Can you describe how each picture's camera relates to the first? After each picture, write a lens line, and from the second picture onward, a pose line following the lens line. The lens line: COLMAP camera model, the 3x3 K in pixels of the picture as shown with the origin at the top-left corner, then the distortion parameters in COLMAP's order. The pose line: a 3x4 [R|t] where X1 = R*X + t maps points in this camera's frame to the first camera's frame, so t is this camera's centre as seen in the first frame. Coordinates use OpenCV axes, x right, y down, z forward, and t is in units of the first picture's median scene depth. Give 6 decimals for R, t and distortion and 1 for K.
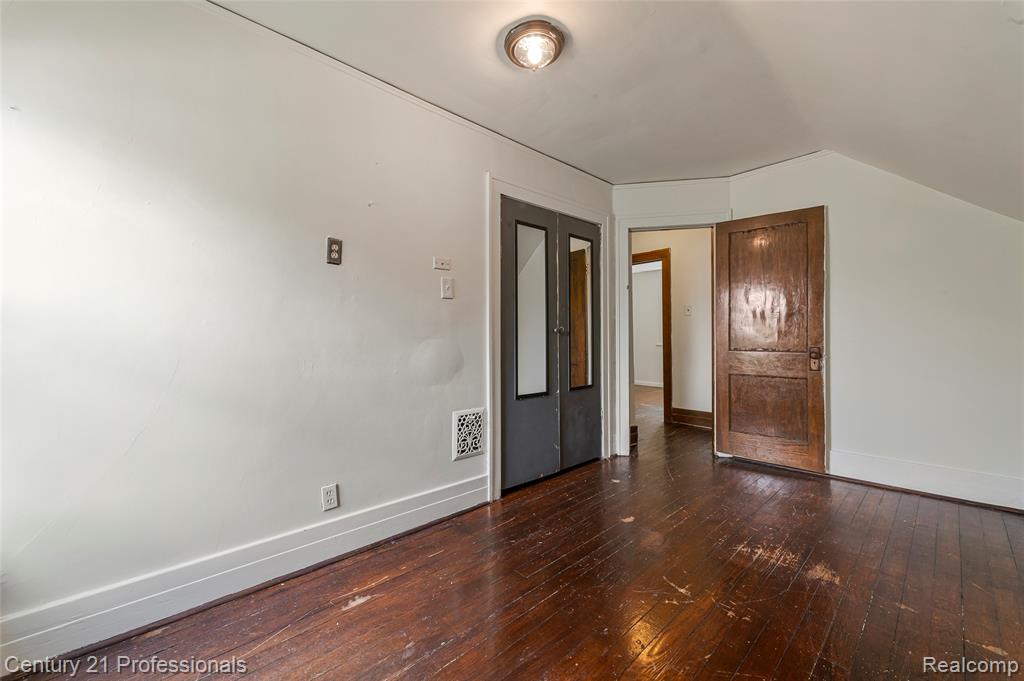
lens RADIAL K [[402.0, 0, 510.9], [0, 402.0, 338.6], [0, 0, 1]] dist [-0.001650, 0.000549]
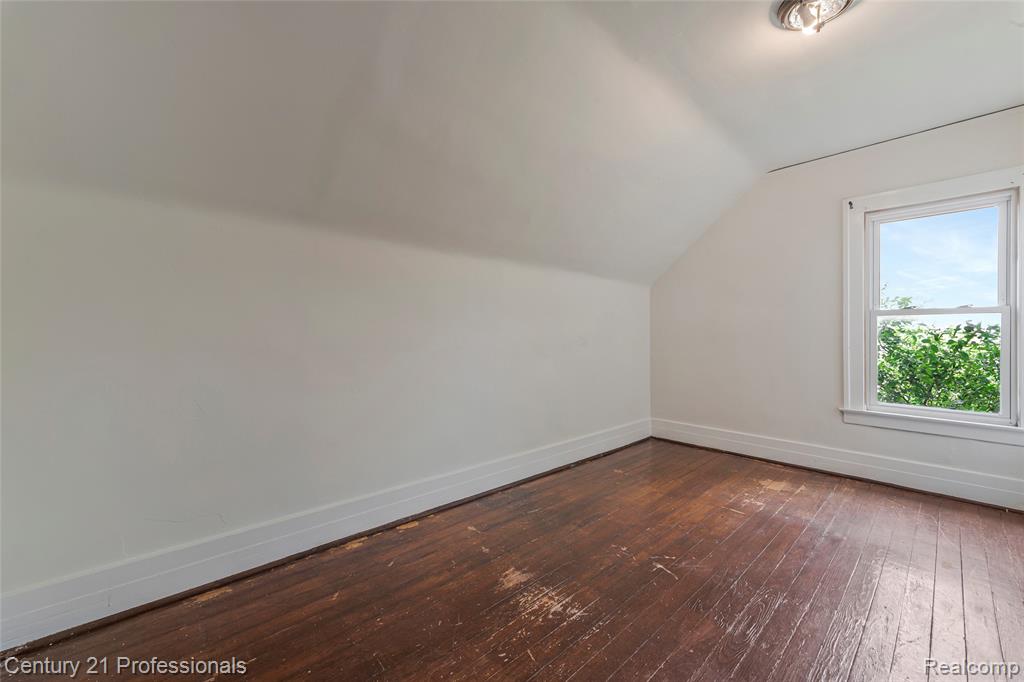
lens RADIAL K [[410.2, 0, 513.0], [0, 410.2, 337.9], [0, 0, 1]] dist [-0.000576, -0.000029]
pose [[-0.999892, 0.011475, -0.009168, 0.761316], [0.011478, 0.999934, -0.000234, 0.005443], [0.009165, -0.000339, -0.999958, 1.938501]]
